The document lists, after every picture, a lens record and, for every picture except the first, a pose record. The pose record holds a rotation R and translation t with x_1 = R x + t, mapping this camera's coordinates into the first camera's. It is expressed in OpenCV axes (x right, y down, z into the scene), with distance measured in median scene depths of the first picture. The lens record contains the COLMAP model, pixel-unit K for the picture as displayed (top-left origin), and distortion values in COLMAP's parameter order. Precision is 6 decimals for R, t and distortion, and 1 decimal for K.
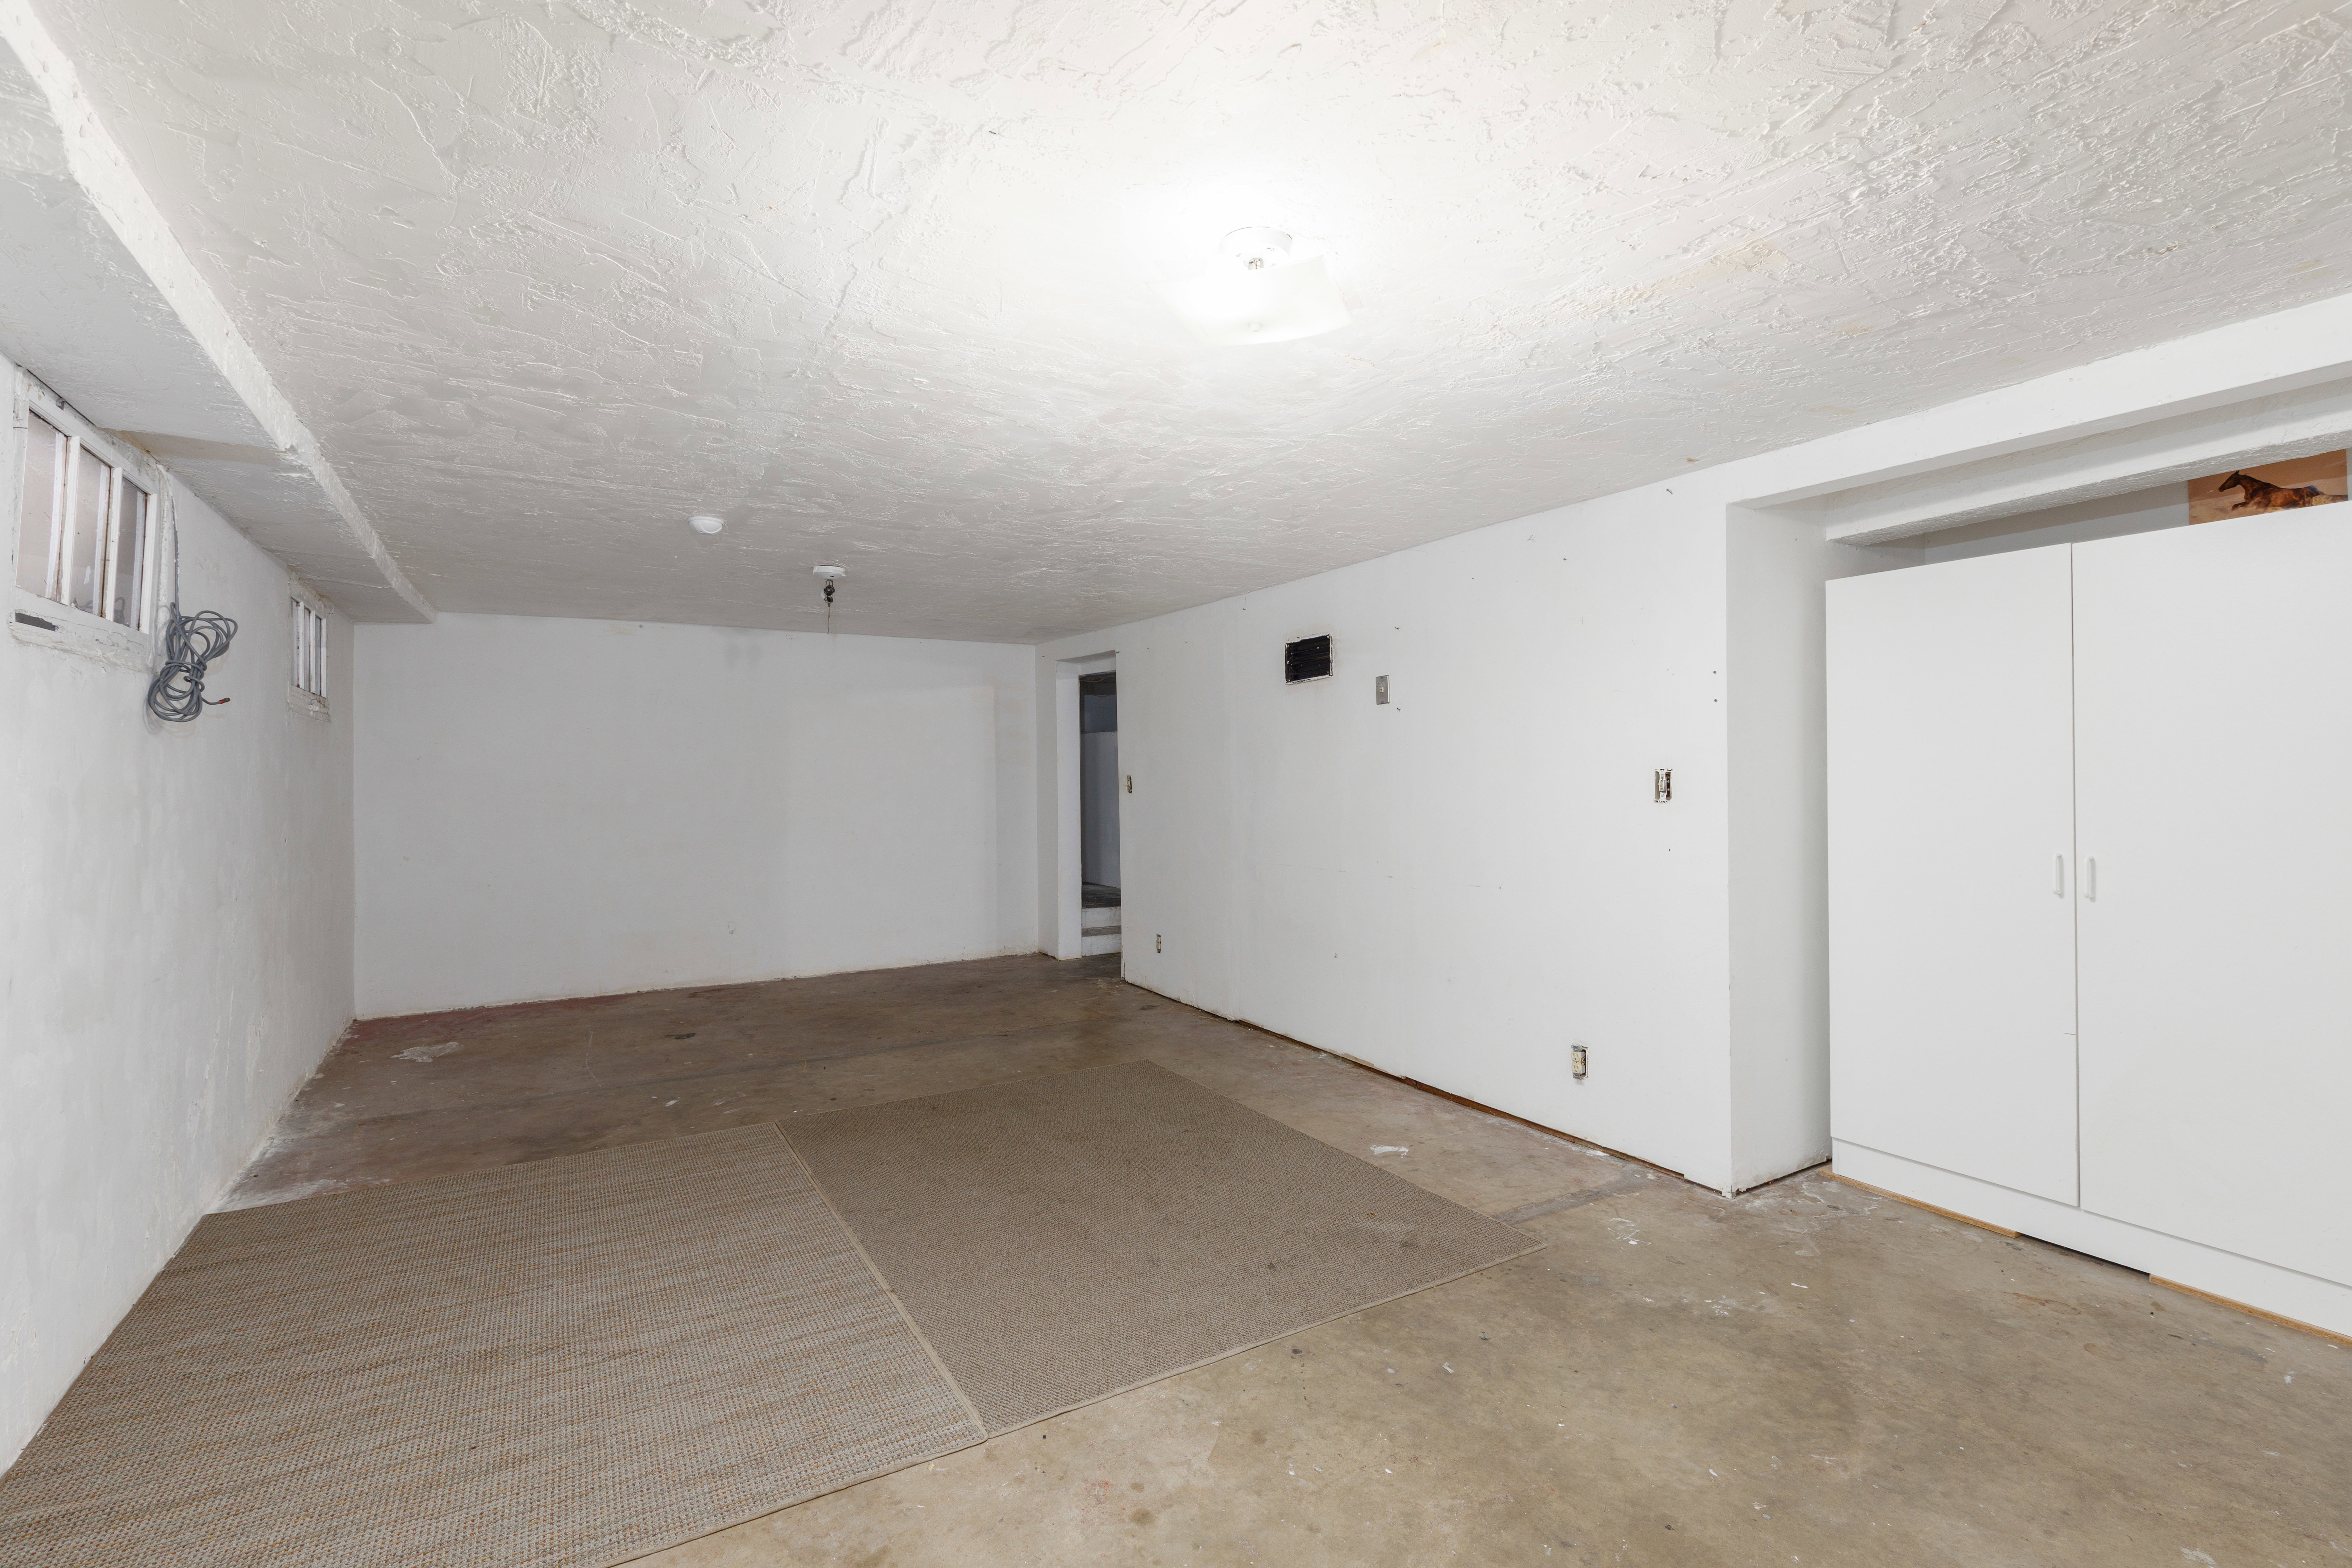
lens RADIAL K [[1067.7, 0, 1171.7], [0, 1067.7, 768.9], [0, 0, 1]] dist [0.011660, 0.000102]
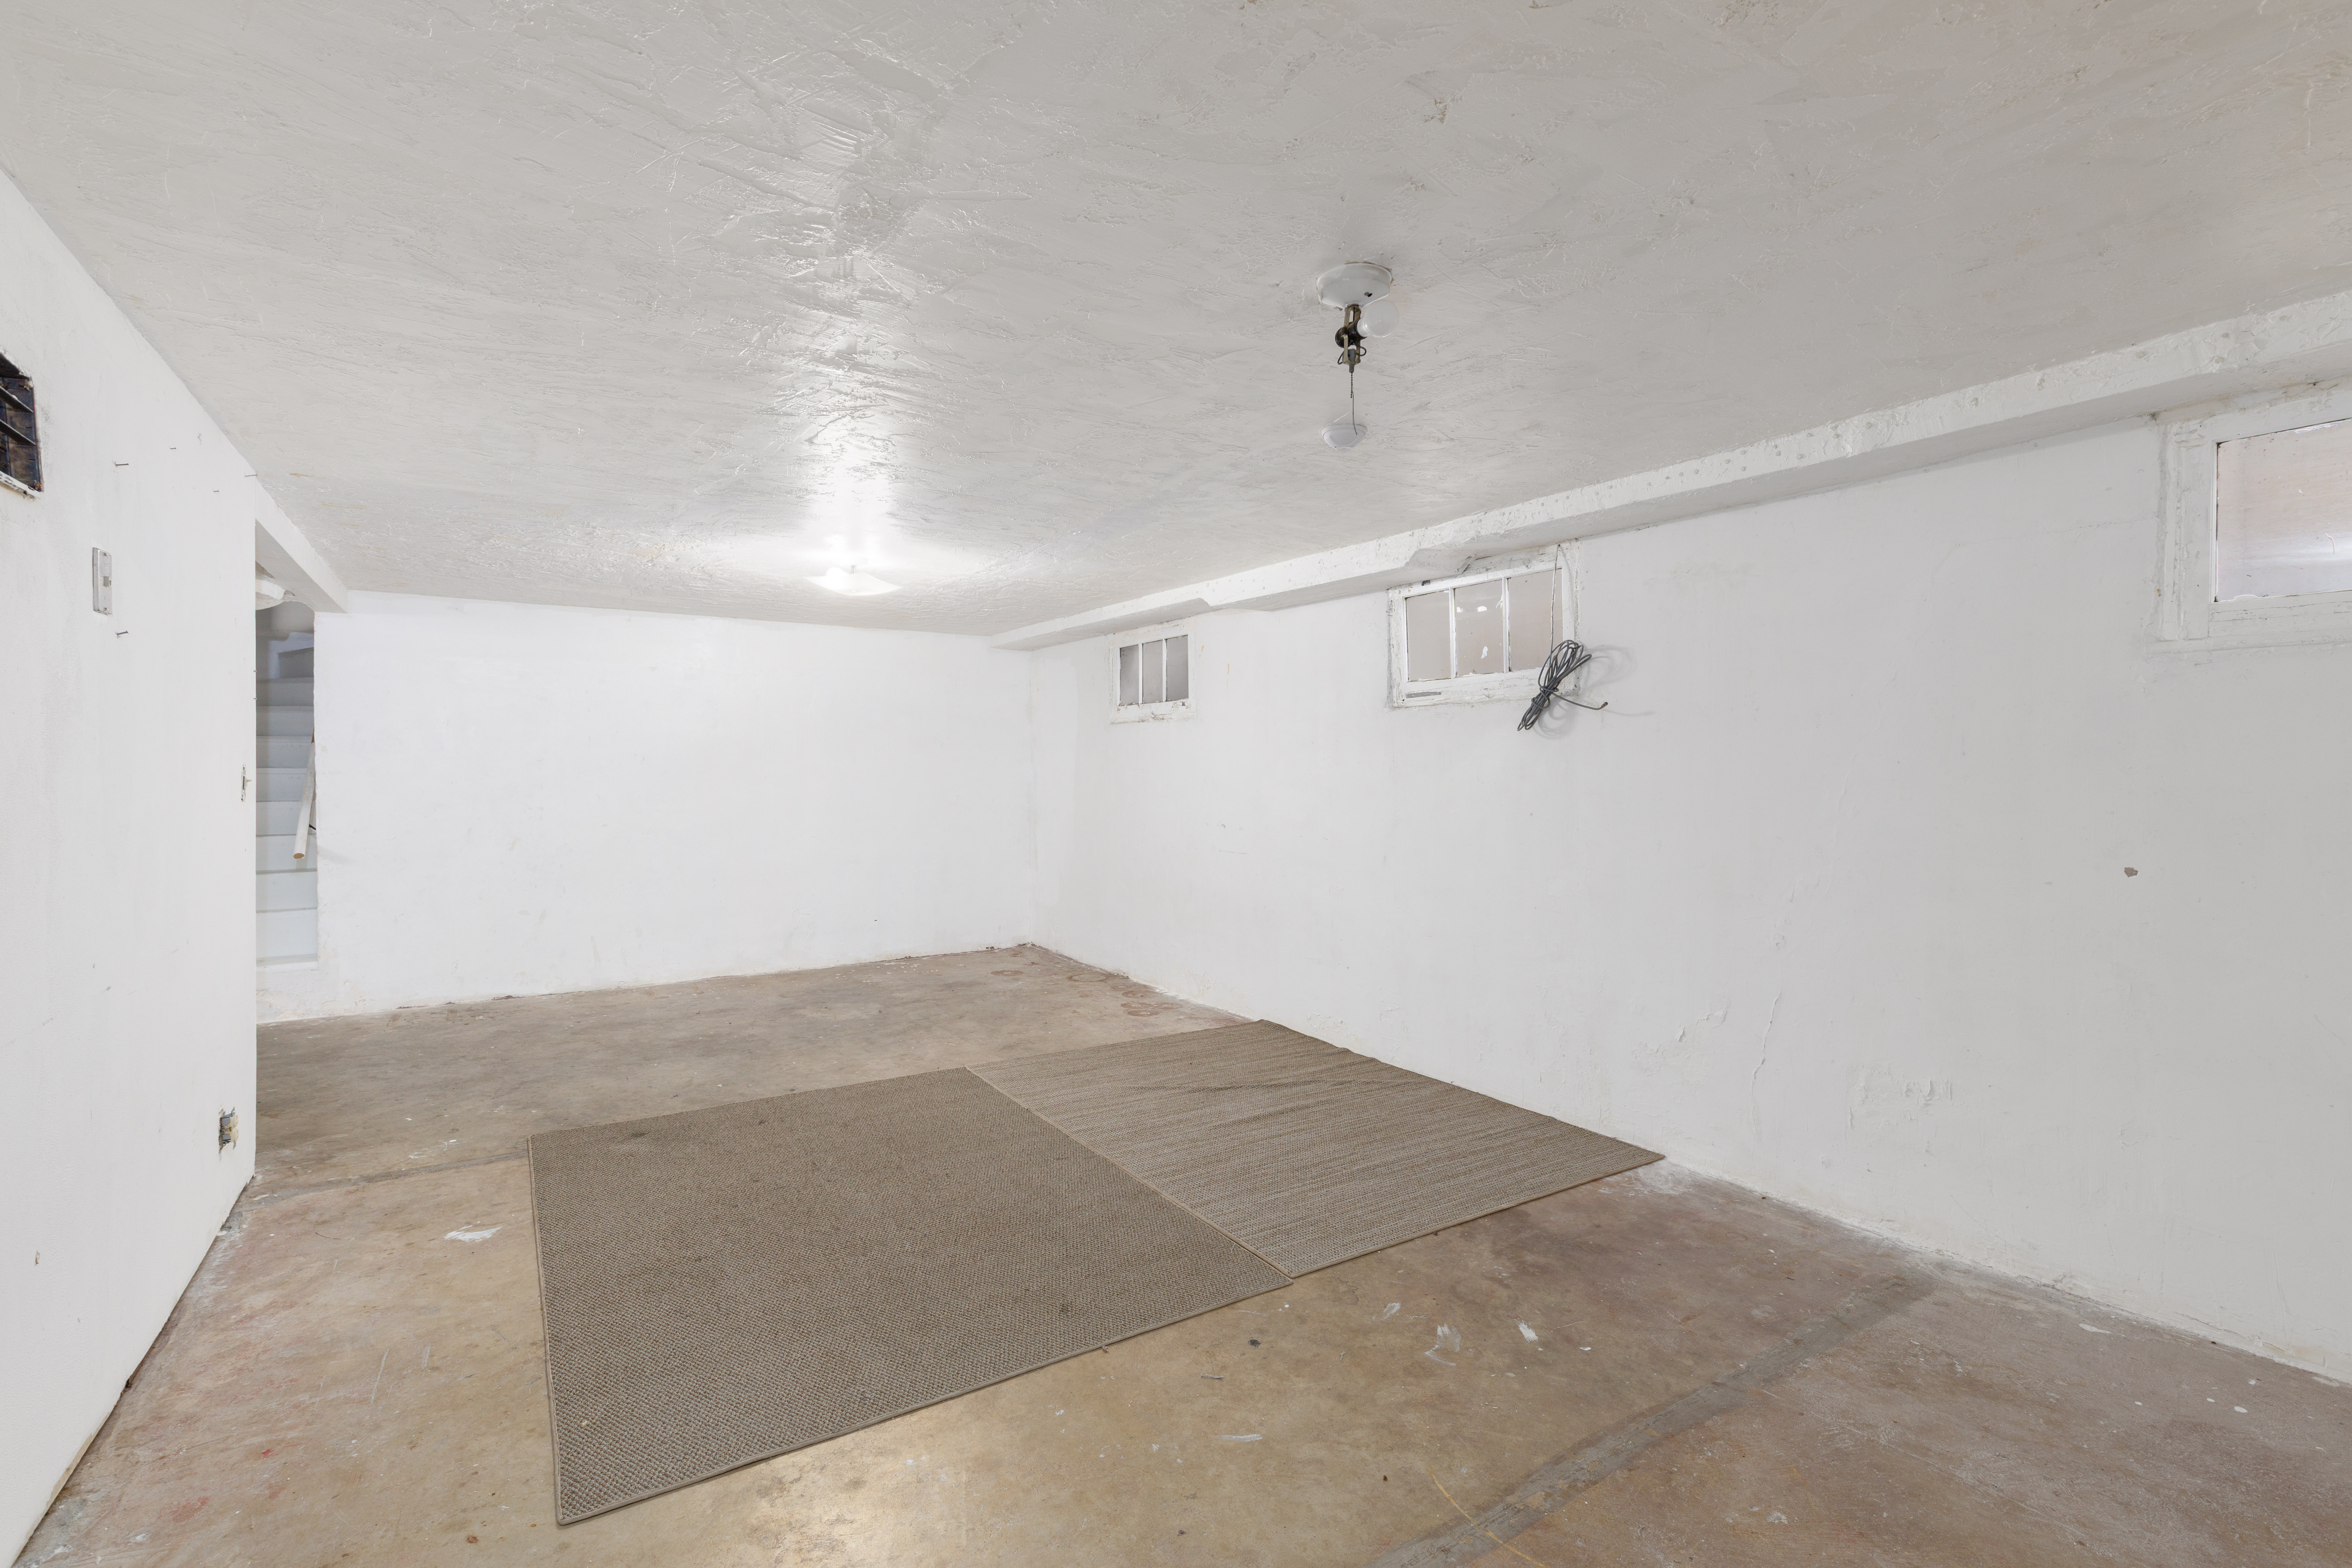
lens RADIAL K [[1067.7, 0, 1171.7], [0, 1067.7, 768.9], [0, 0, 1]] dist [0.011660, 0.000102]
pose [[-0.999371, 0.003246, -0.035321, -0.297920], [0.003495, 0.999969, -0.007013, 0.012575], [0.035297, -0.007132, -0.999351, 1.835115]]
